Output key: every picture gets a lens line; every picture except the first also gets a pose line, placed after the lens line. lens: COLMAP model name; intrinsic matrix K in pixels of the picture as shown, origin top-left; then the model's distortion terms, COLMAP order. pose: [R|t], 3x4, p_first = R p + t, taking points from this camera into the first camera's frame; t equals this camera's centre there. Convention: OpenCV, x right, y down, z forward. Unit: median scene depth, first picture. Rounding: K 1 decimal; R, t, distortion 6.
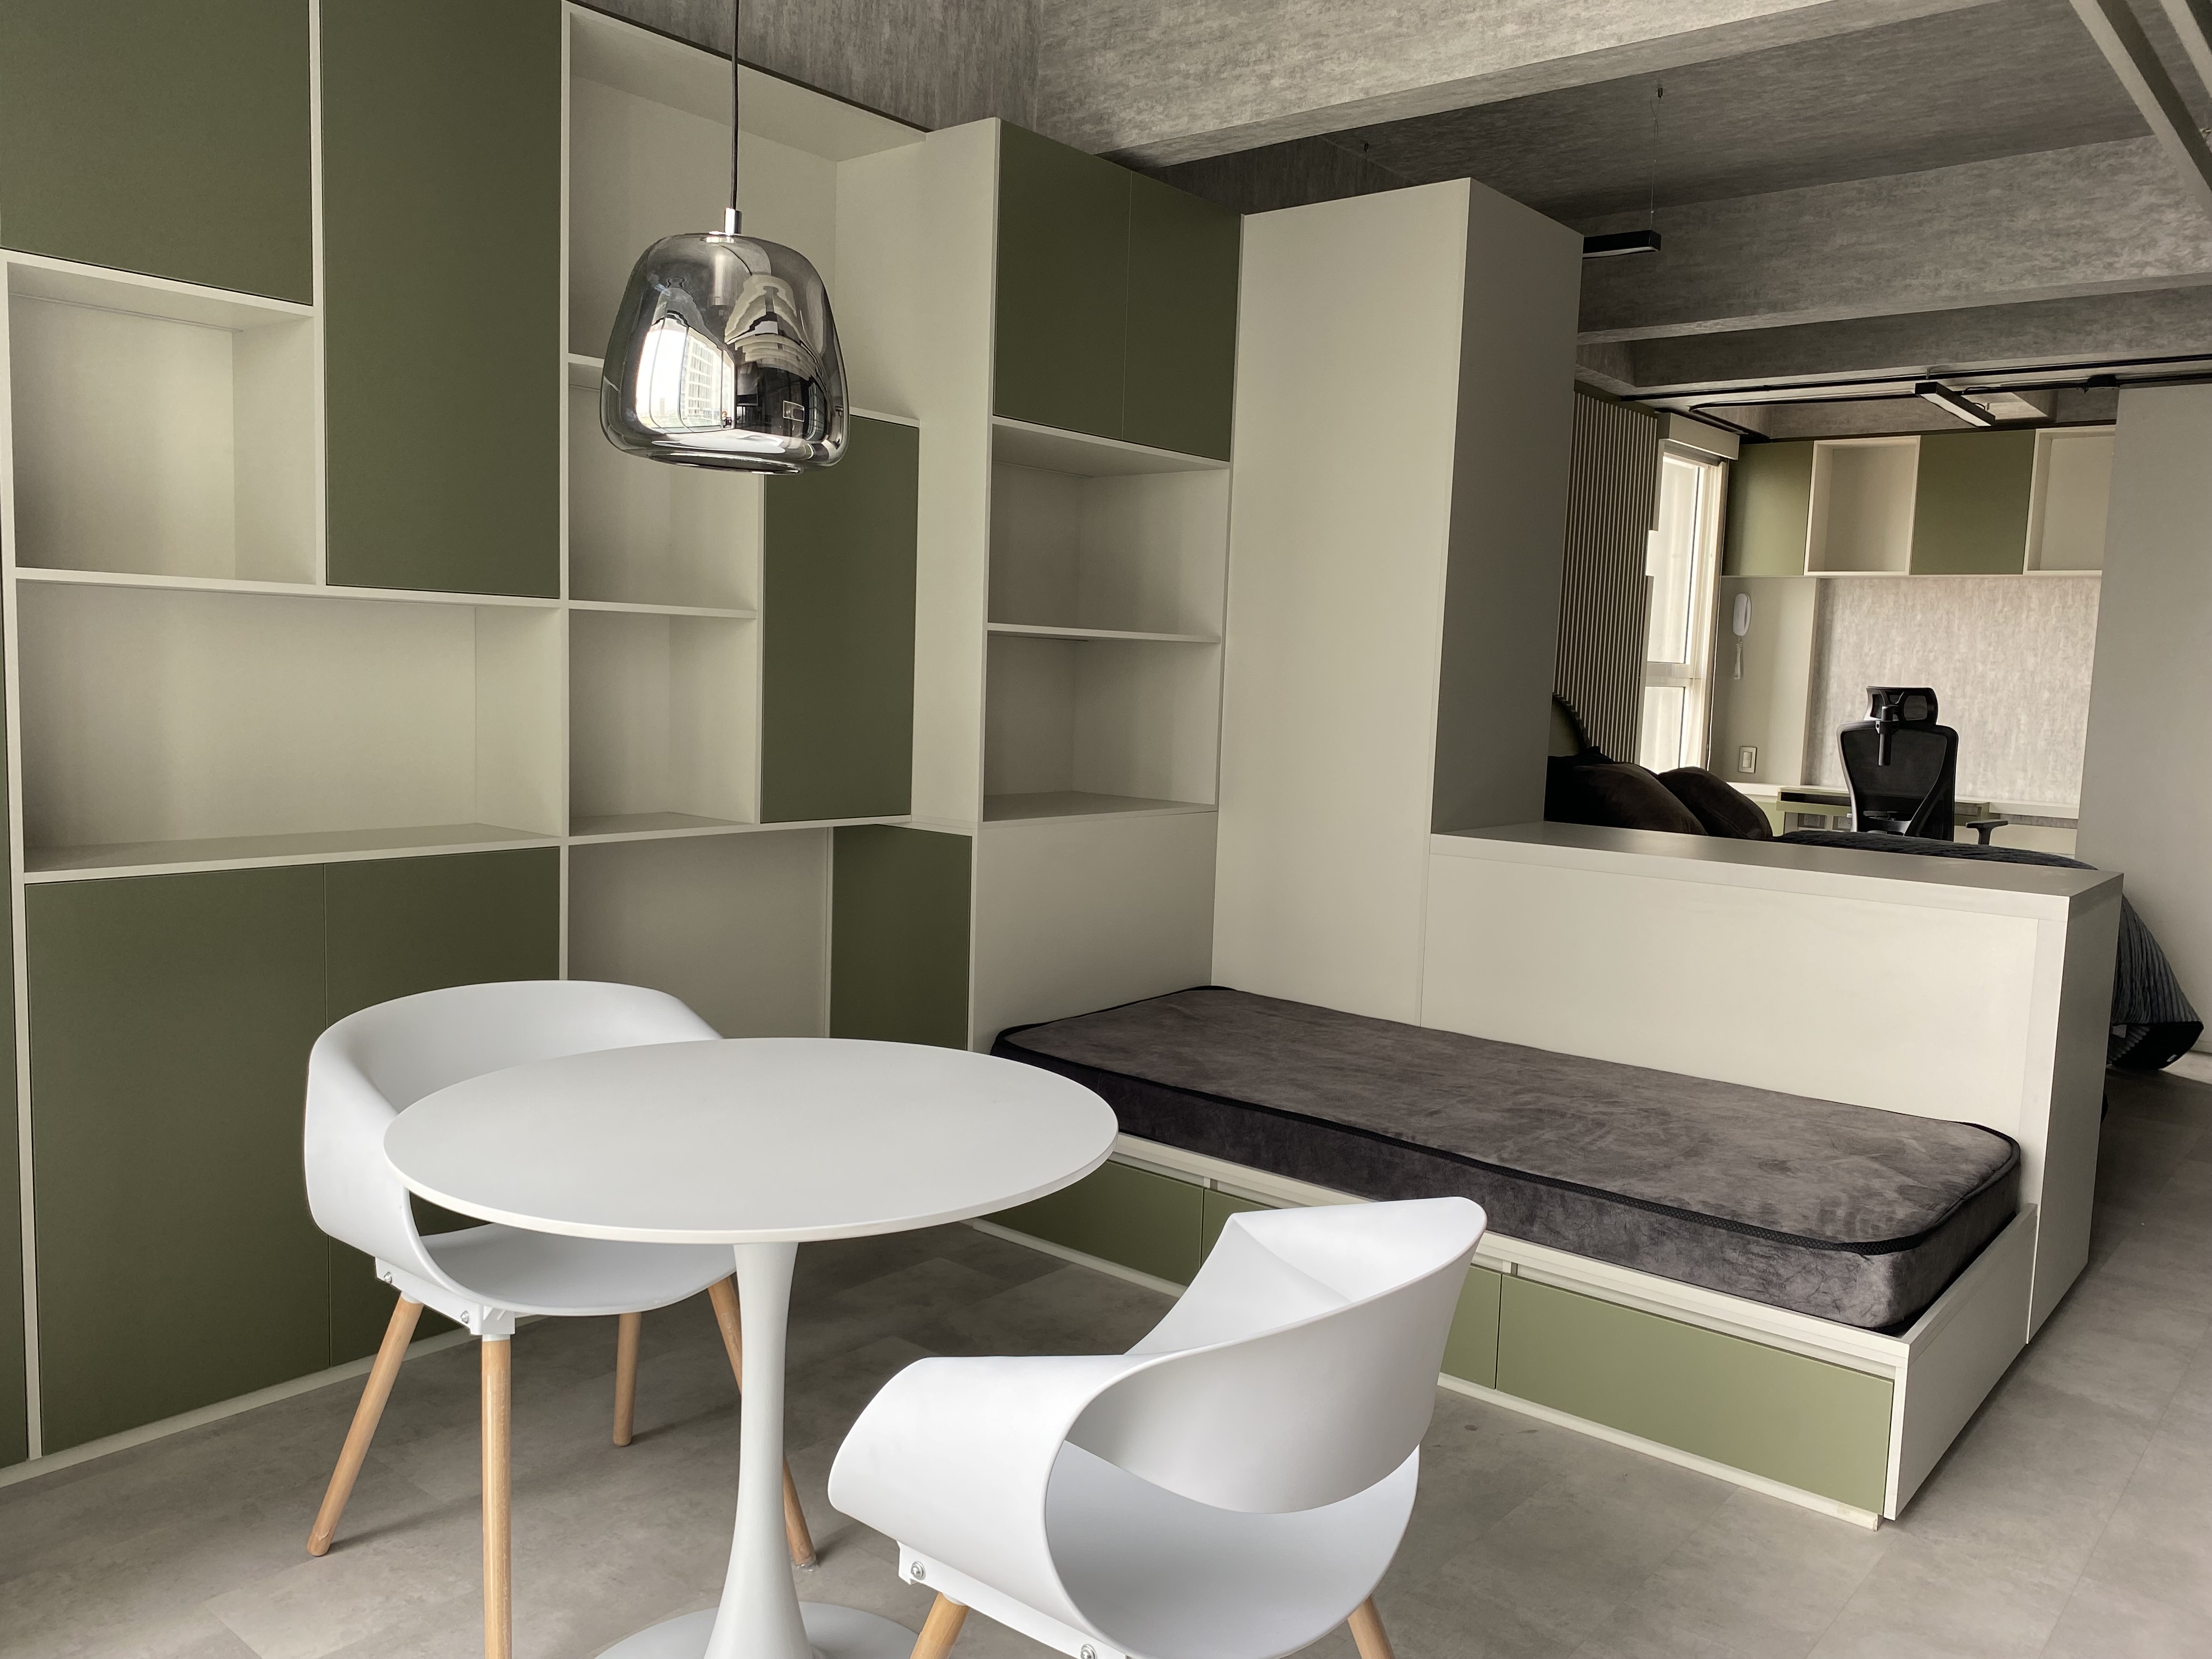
lens RADIAL K [[1681.0, 0, 1067.5], [0, 1681.0, 833.0], [0, 0, 1]] dist [0.031187, -0.043224]
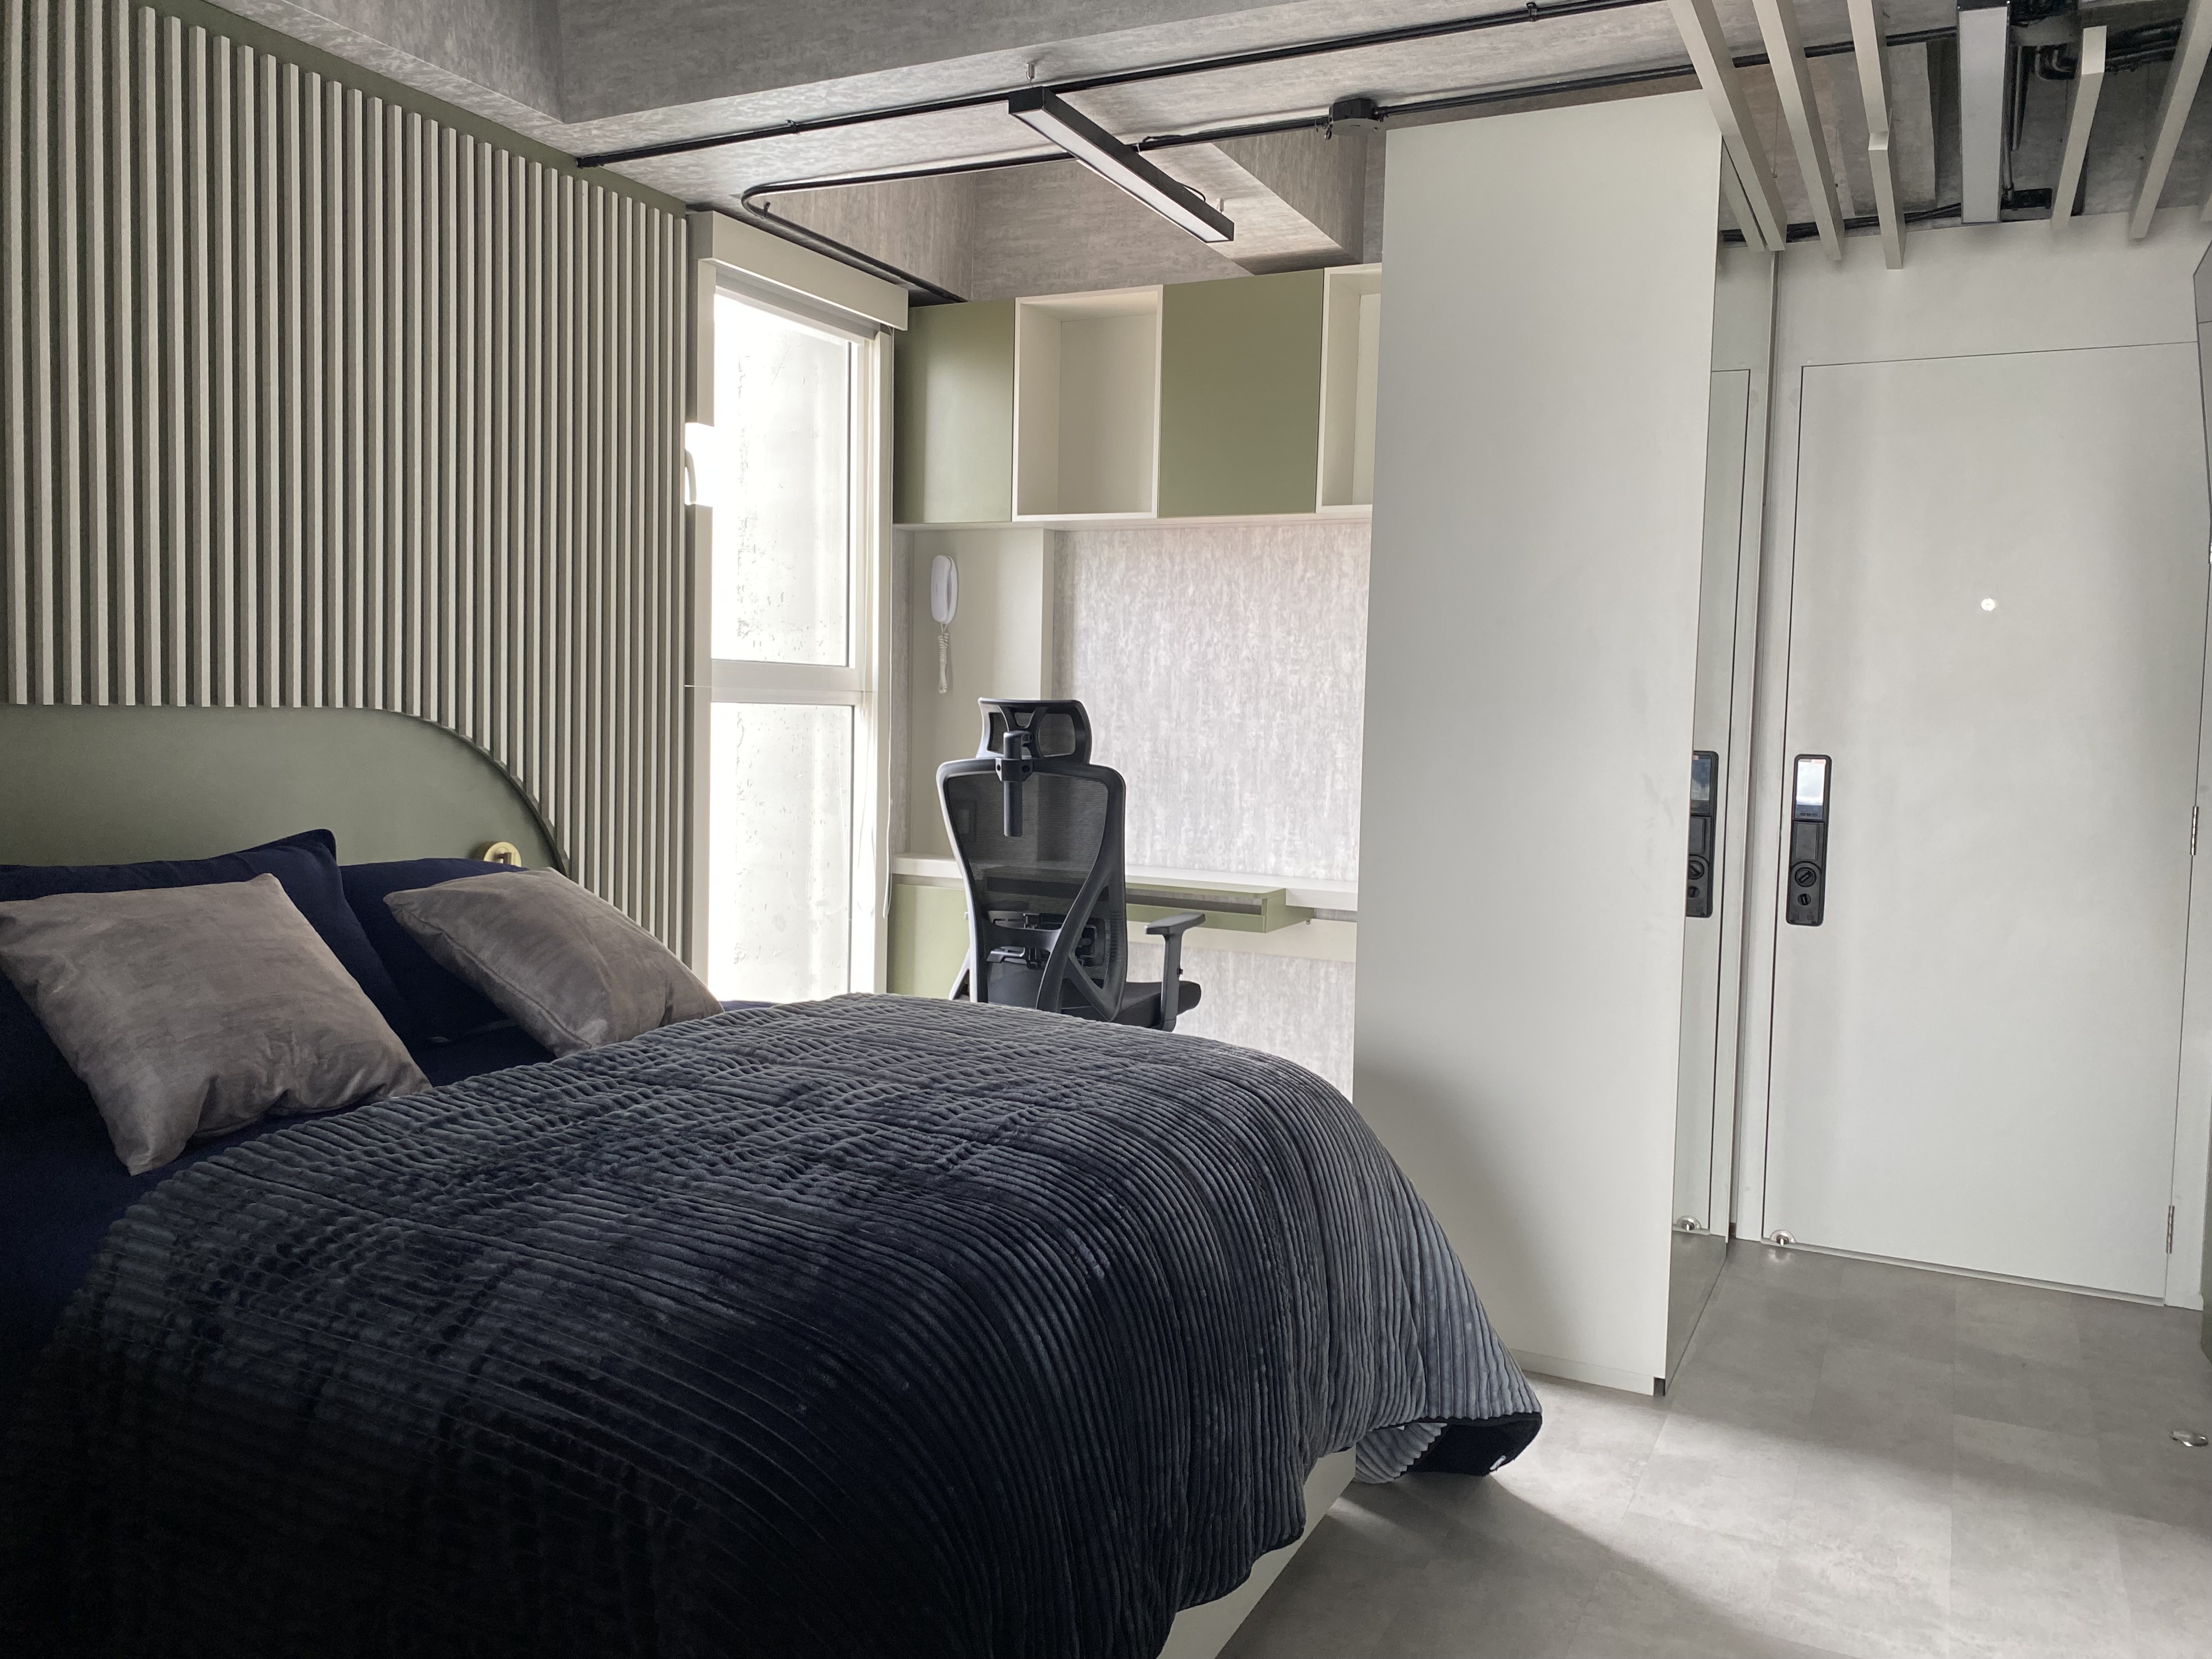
lens RADIAL K [[1681.0, 0, 1076.0], [0, 1681.0, 809.3], [0, 0, 1]] dist [0.031187, -0.043224]
pose [[0.976884, -0.017819, 0.213026, 0.484705], [0.026522, 0.998923, -0.038066, -0.036599], [-0.212118, 0.042836, 0.976305, 0.602022]]
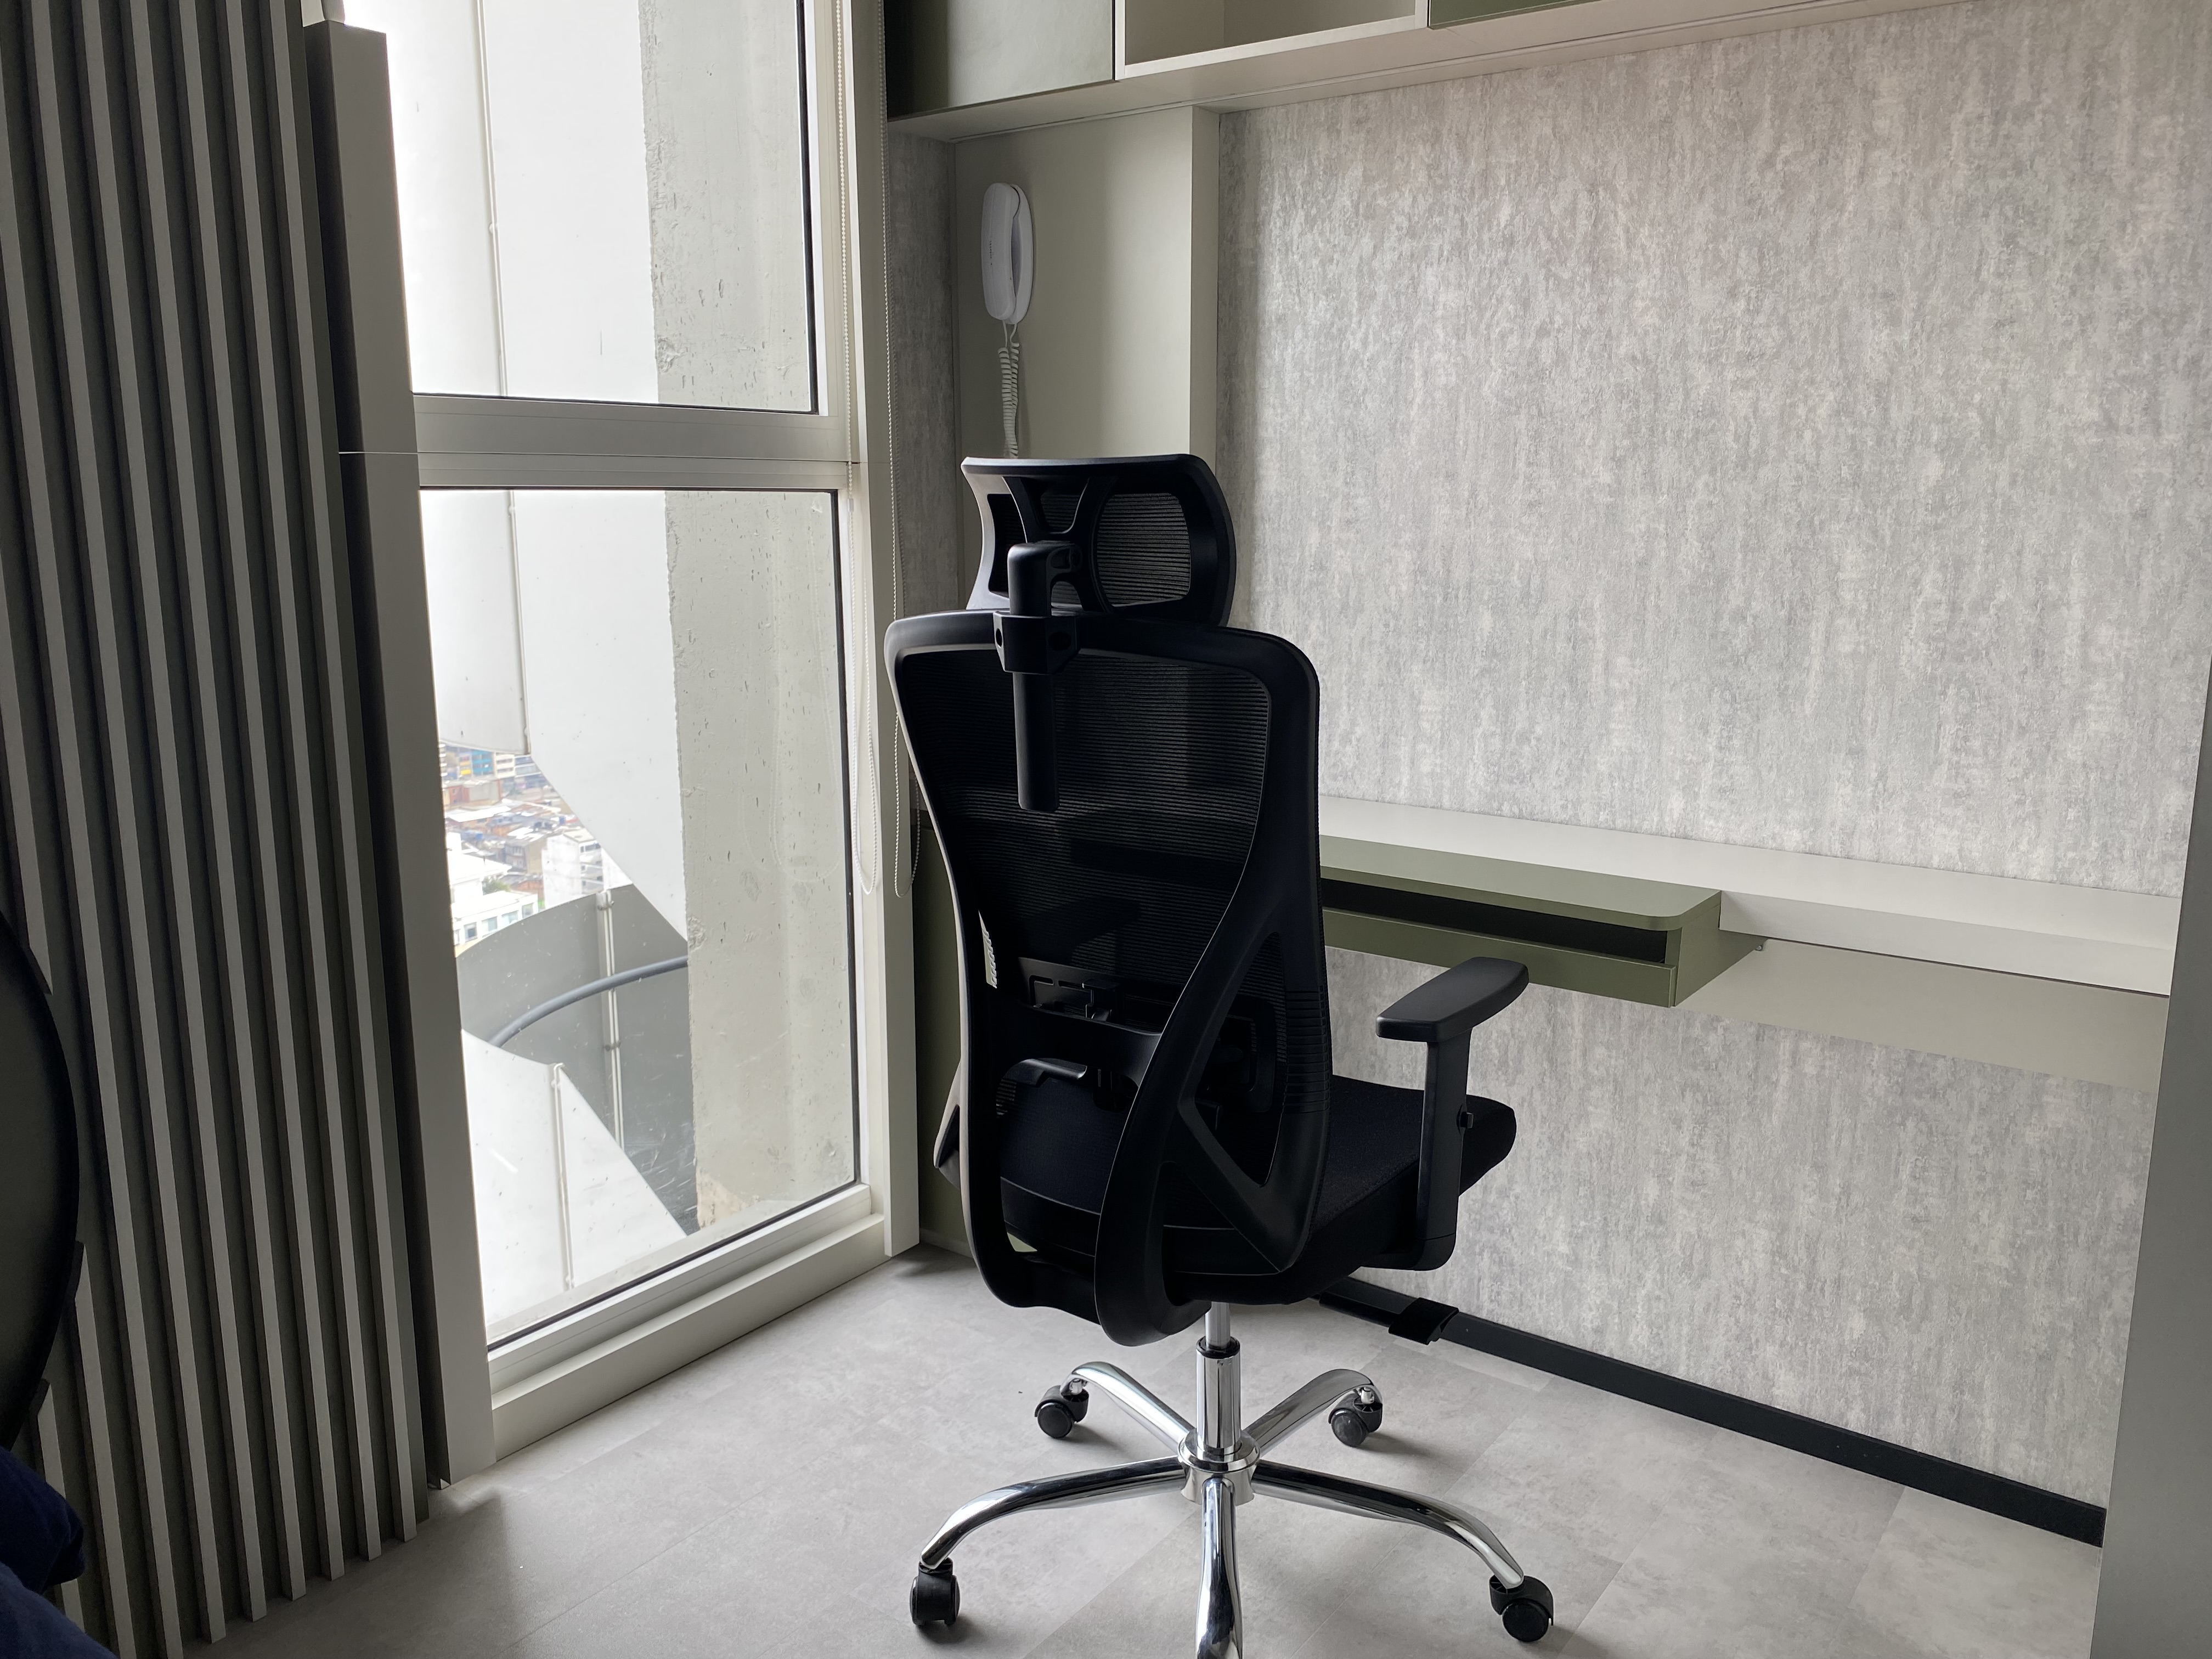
lens RADIAL K [[1681.0, 0, 1092.9], [0, 1681.0, 823.1], [0, 0, 1]] dist [0.031187, -0.043224]
pose [[0.998116, -0.040670, 0.045932, 0.613308], [0.036522, 0.995469, 0.087791, -0.077560], [-0.049294, -0.085948, 0.995079, 1.044904]]
